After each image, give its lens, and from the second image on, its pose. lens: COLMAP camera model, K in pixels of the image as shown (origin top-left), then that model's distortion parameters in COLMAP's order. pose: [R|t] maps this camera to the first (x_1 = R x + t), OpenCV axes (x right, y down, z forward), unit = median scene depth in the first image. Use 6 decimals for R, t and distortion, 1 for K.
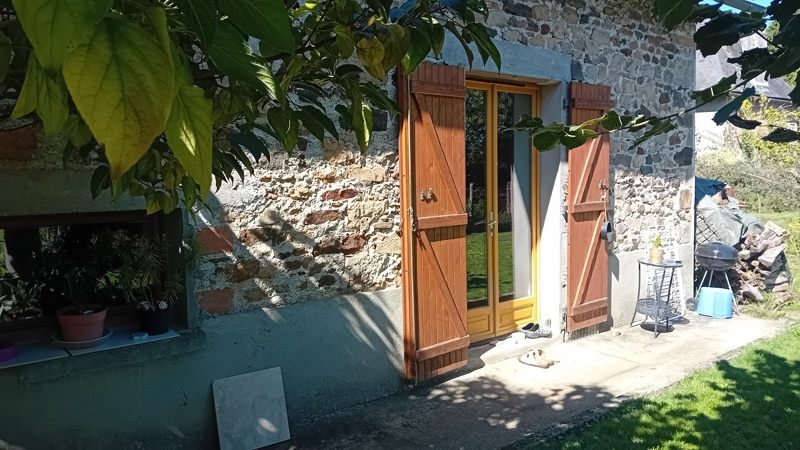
lens RADIAL K [[601.3, 0, 400.0], [0, 601.3, 225.0], [0, 0, 1]] dist [0.003483, -0.001986]
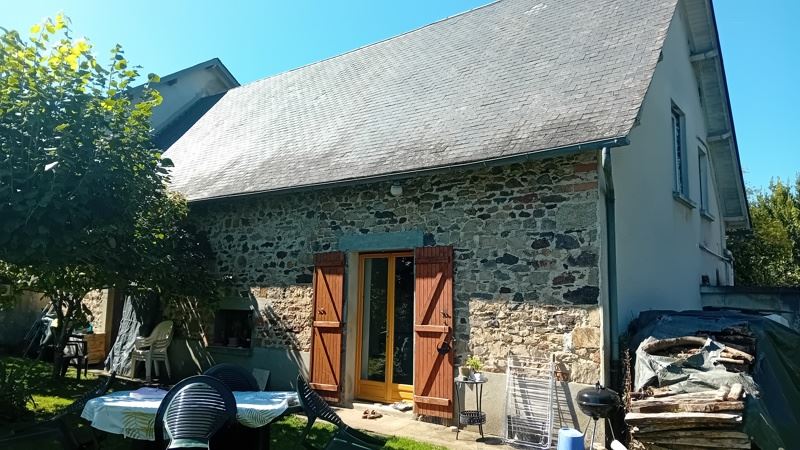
lens RADIAL K [[601.3, 0, 400.0], [0, 601.3, 225.0], [0, 0, 1]] dist [0.003483, -0.001986]
pose [[0.233580, -0.112326, -0.965828, 1.773310], [-0.113729, 0.983331, -0.141866, -0.063558], [0.965664, 0.142980, 0.216911, 0.582972]]
